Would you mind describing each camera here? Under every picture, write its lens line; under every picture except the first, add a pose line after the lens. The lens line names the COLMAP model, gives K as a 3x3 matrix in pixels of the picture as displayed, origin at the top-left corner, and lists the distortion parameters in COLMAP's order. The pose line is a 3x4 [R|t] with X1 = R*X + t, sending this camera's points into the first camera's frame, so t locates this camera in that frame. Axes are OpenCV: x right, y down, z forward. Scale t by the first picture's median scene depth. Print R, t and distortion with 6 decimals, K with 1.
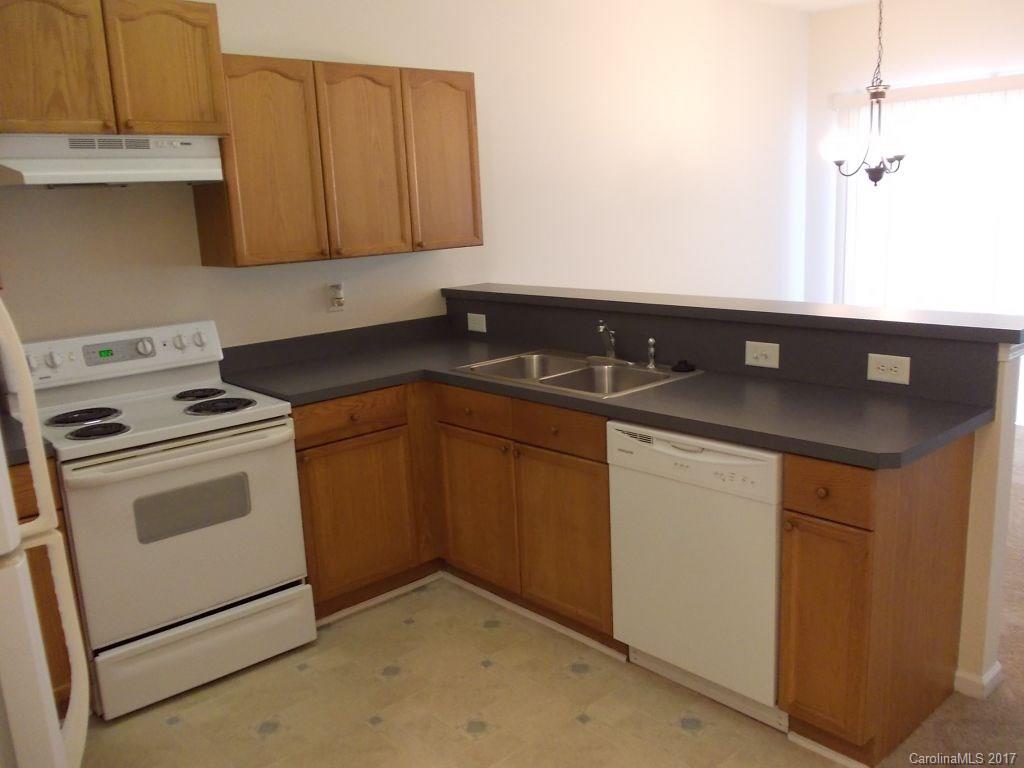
lens RADIAL K [[848.9, 0, 512.0], [0, 848.9, 384.0], [0, 0, 1]] dist [0.033386, -0.100682]
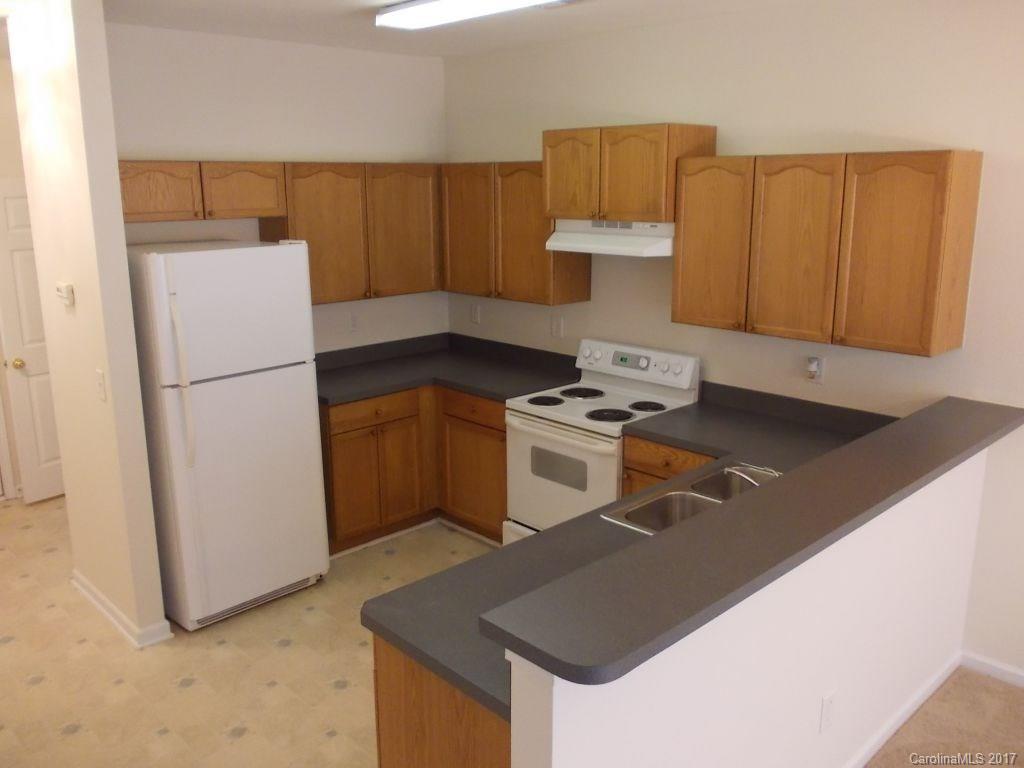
lens RADIAL K [[848.9, 0, 512.0], [0, 848.9, 384.0], [0, 0, 1]] dist [0.033386, -0.100682]
pose [[0.032620, 0.270099, -0.962280, 0.905755], [-0.213546, 0.942443, 0.257292, -0.319521], [0.976388, 0.197098, 0.088421, 0.654686]]
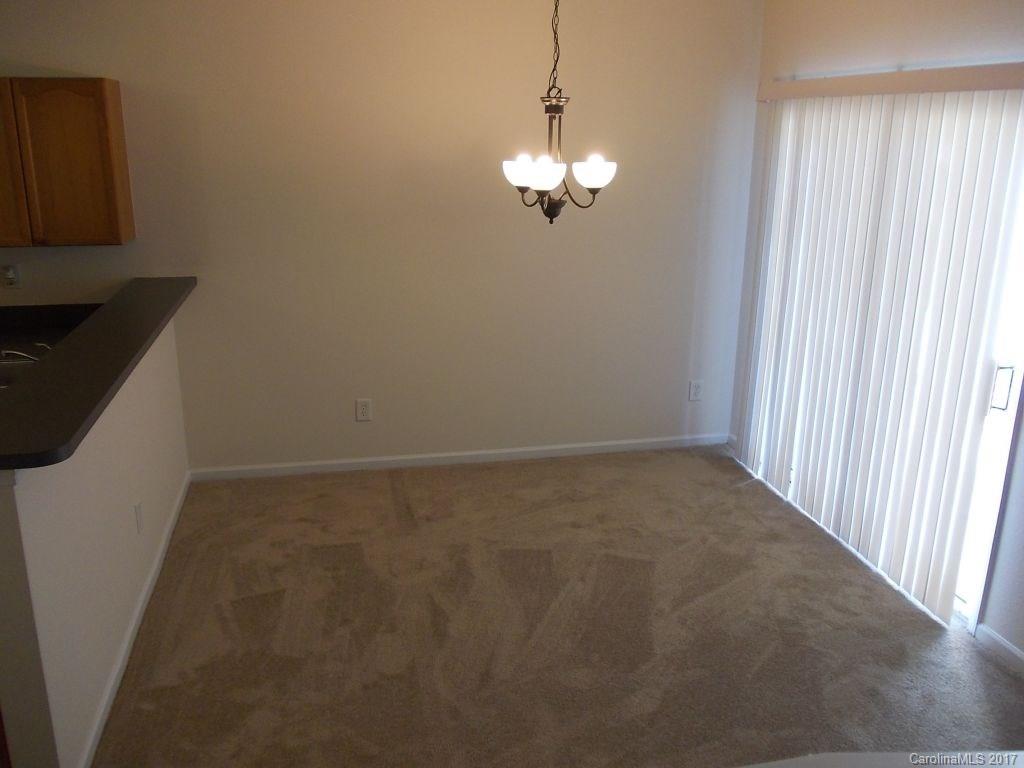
lens RADIAL K [[878.0, 0, 512.0], [0, 878.0, 384.0], [0, 0, 1]] dist [-0.004865, -0.010536]
pose [[0.863076, 0.193622, -0.466486, 1.101511], [-0.157261, 0.980709, 0.116101, -0.237568], [0.479967, -0.026844, 0.876876, 0.346762]]
